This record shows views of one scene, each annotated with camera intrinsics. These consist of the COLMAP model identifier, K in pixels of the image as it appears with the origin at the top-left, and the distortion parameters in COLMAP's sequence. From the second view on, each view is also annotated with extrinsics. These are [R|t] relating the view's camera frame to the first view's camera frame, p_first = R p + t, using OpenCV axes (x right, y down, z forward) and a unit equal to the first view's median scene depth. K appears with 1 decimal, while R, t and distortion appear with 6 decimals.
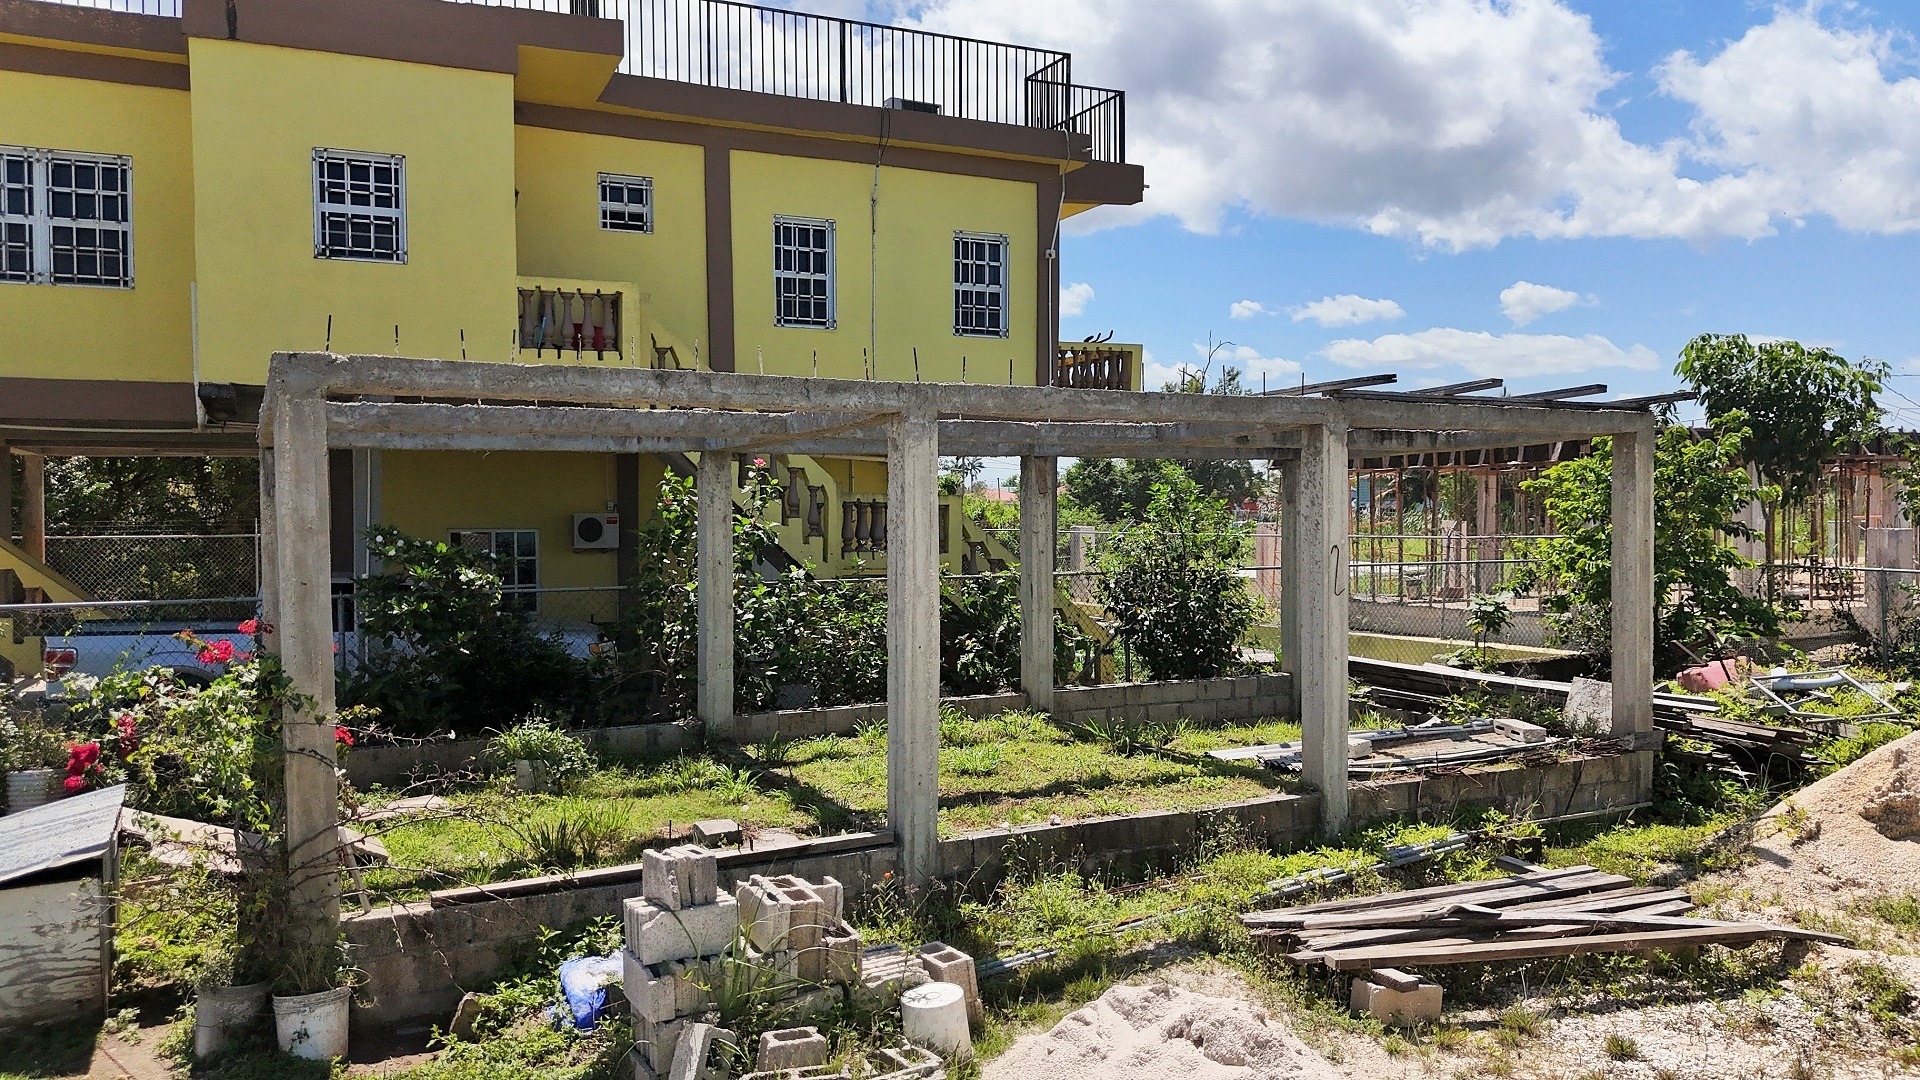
lens RADIAL K [[1403.3, 0, 964.8], [0, 1403.3, 547.6], [0, 0, 1]] dist [0.027856, -0.009689]
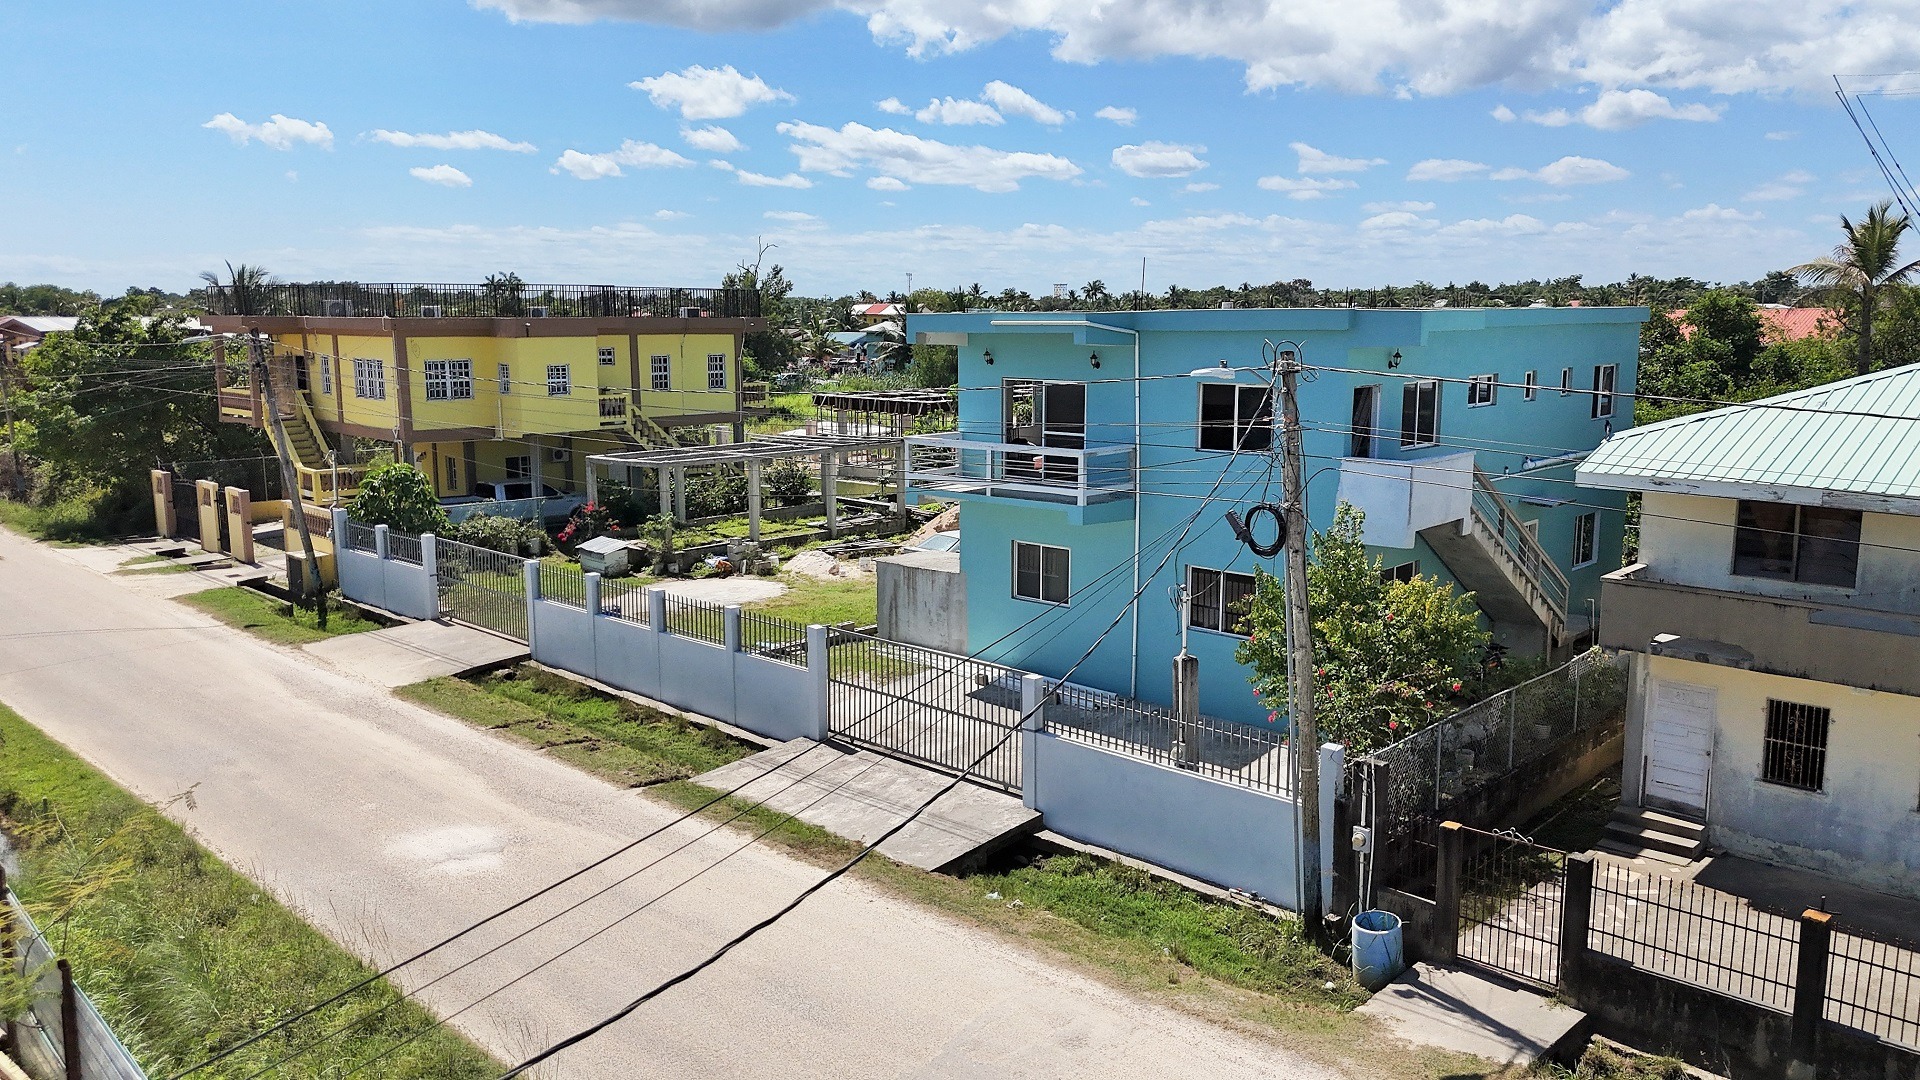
lens RADIAL K [[1403.3, 0, 980.2], [0, 1403.3, 517.3], [0, 0, 1]] dist [0.027856, -0.009689]
pose [[0.942480, -0.042525, 0.331546, -0.570193], [0.004075, 0.993262, 0.115815, -0.280149], [-0.334237, -0.107802, 0.936304, -2.435156]]
